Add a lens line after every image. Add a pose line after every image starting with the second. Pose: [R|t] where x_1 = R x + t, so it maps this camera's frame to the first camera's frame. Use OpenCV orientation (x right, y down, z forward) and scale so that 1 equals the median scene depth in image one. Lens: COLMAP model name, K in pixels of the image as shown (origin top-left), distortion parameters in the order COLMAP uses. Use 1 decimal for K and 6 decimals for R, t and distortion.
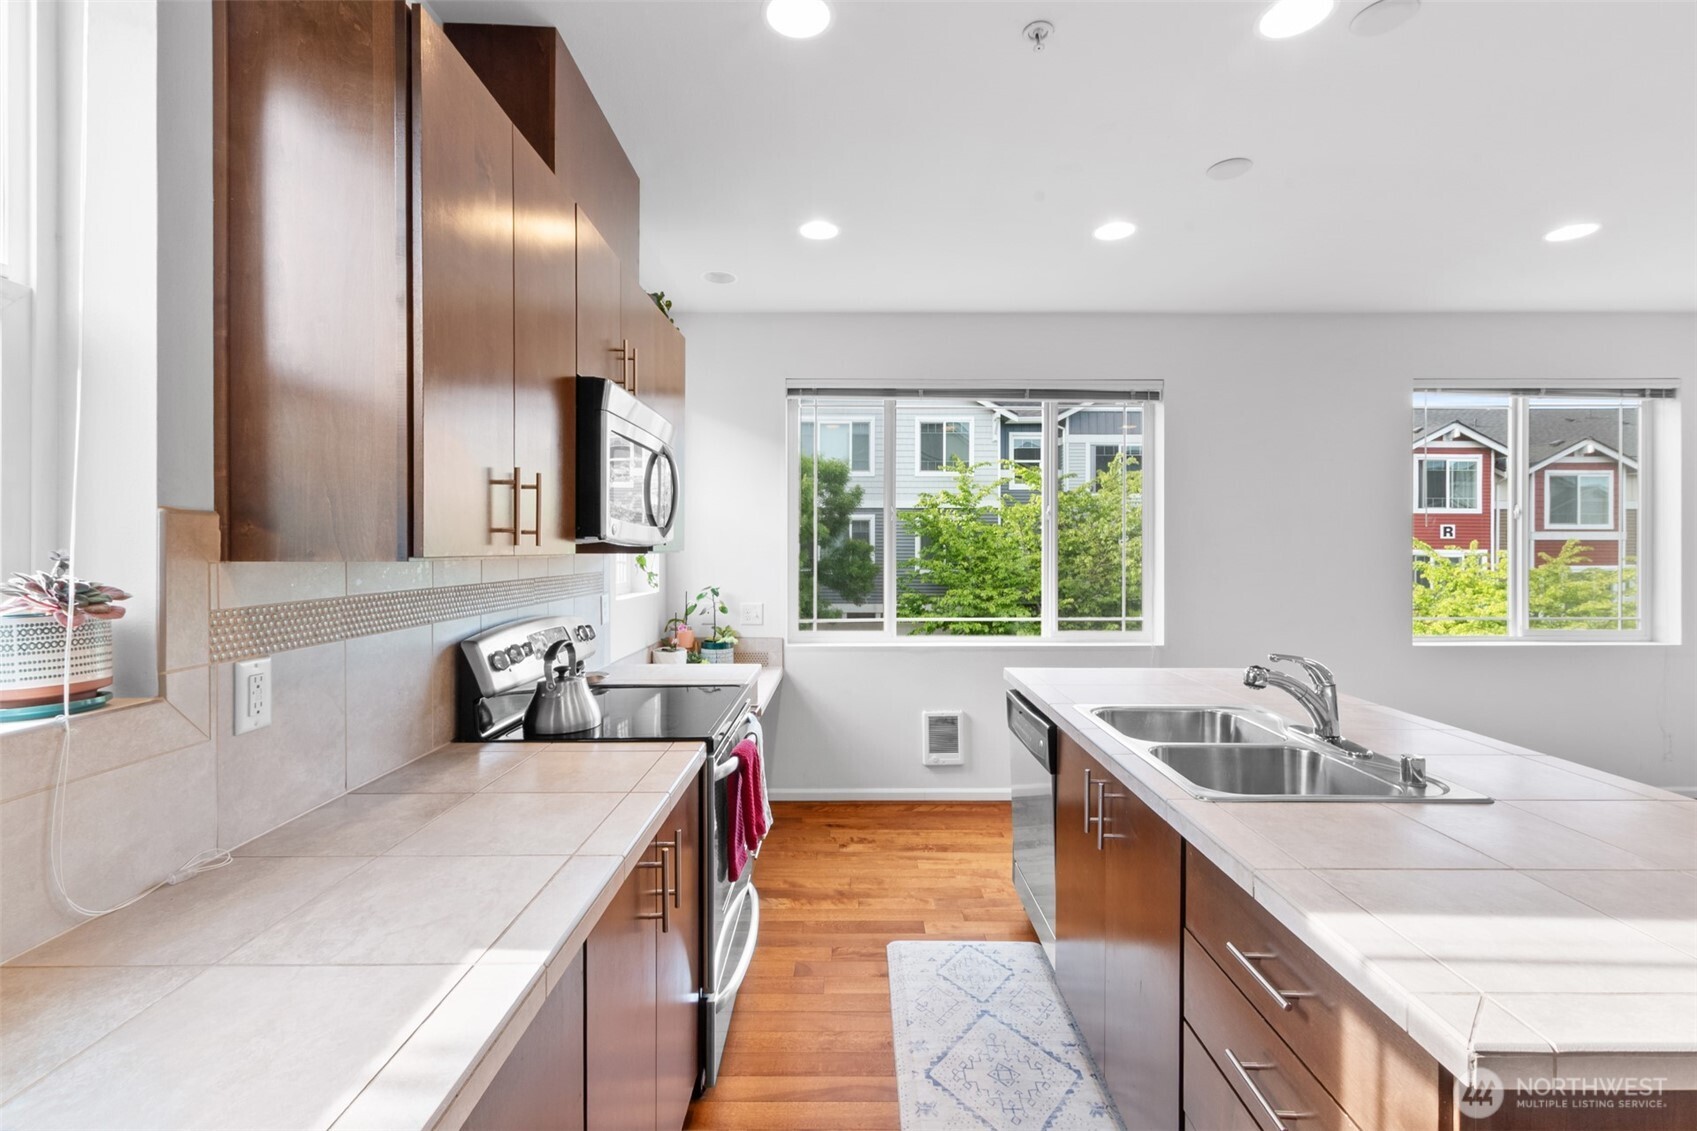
lens RADIAL K [[736.0, 0, 857.5], [0, 736.0, 551.3], [0, 0, 1]] dist [0.001911, 0.000167]
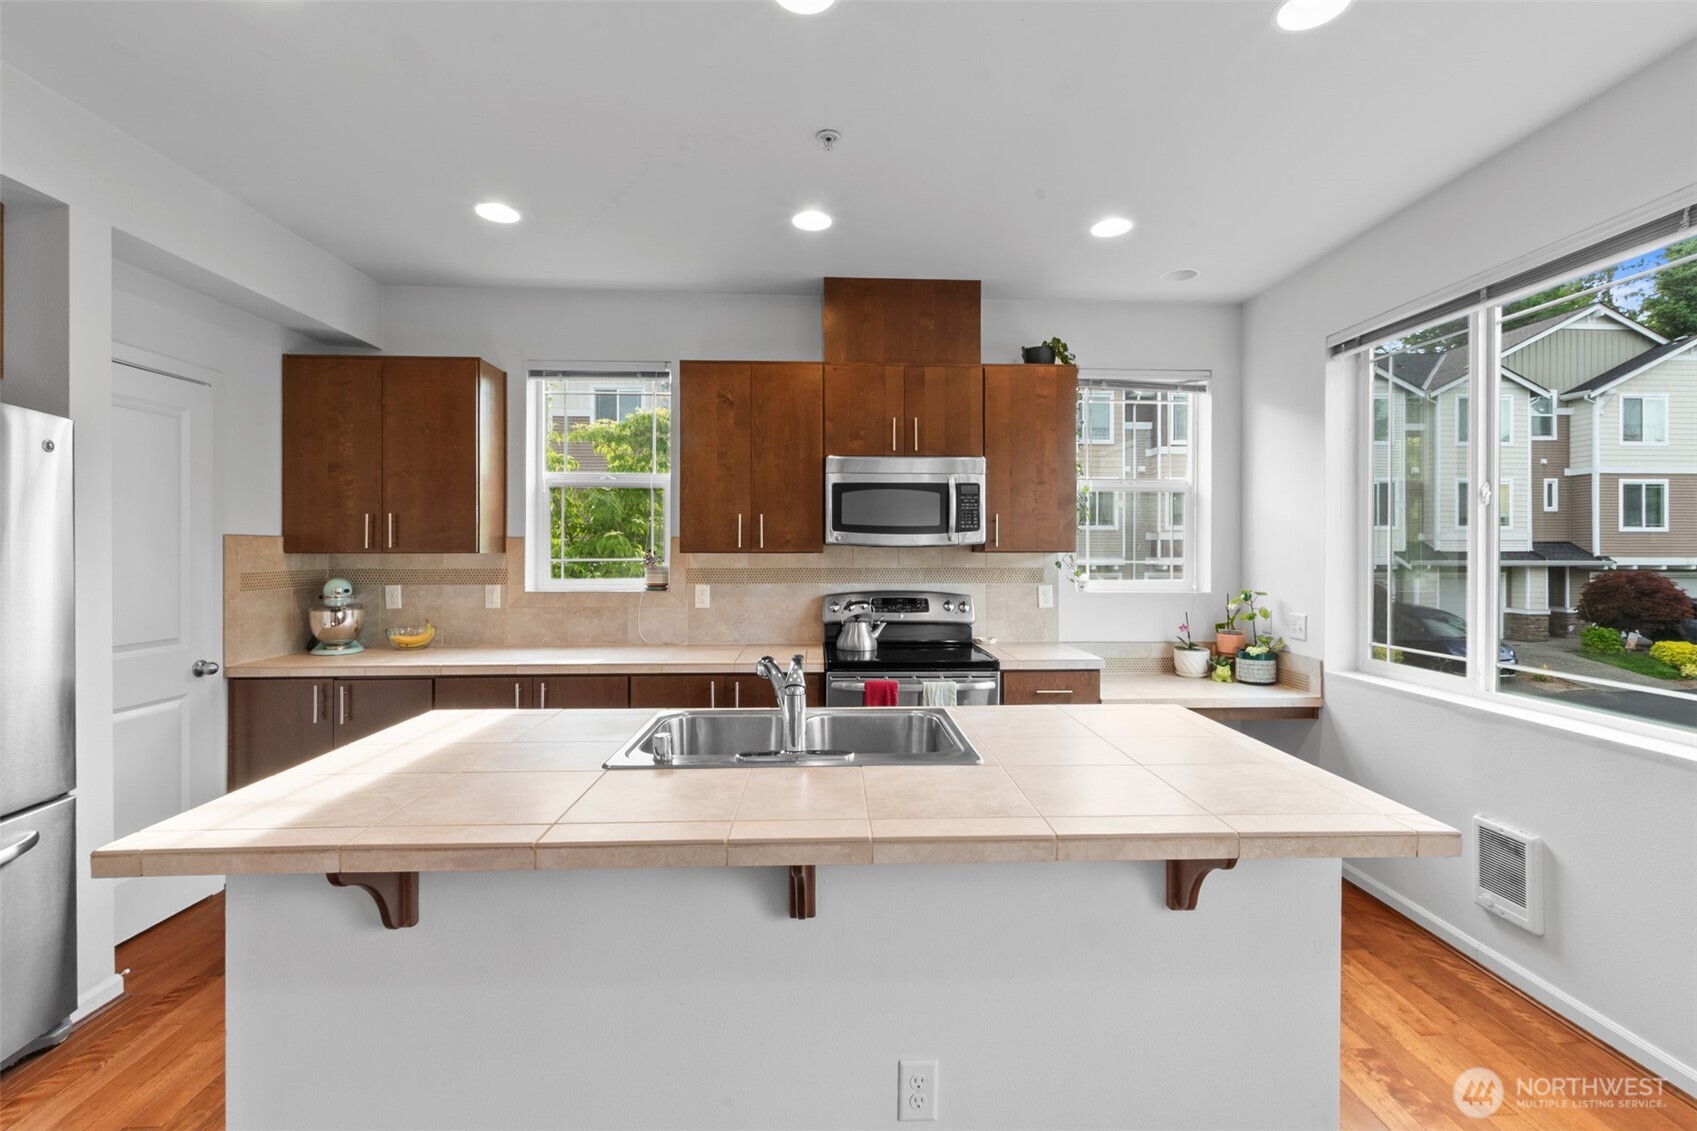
lens RADIAL K [[736.0, 0, 861.8], [0, 736.0, 550.3], [0, 0, 1]] dist [0.001911, 0.000167]
pose [[0.048394, 0.006881, -0.998805, 0.680824], [-0.003278, 0.999972, 0.006731, -0.005949], [0.998823, 0.002949, 0.048415, 0.457919]]
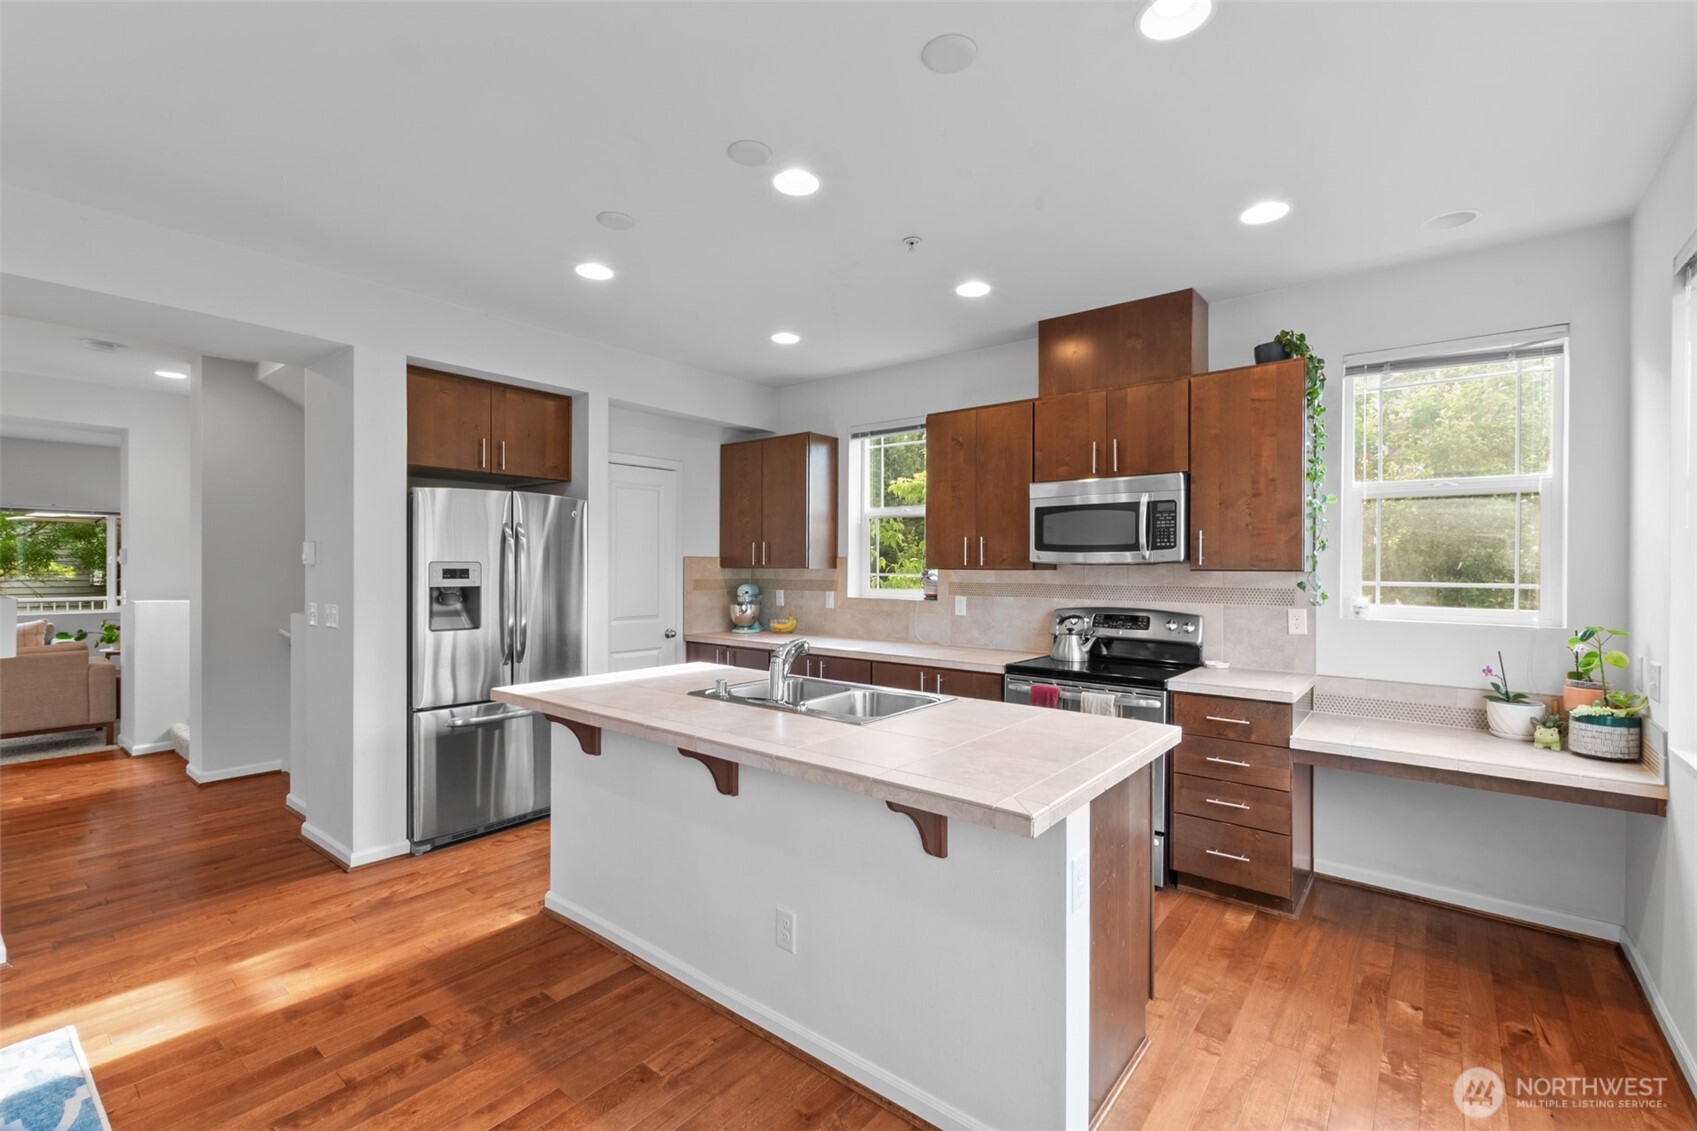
lens RADIAL K [[736.0, 0, 861.6], [0, 736.0, 567.1], [0, 0, 1]] dist [0.001911, 0.000167]
pose [[-0.621909, 0.003391, -0.783082, 0.707526], [-0.003839, 0.999965, 0.007380, -0.007075], [0.783080, 0.007596, -0.621874, 0.872626]]
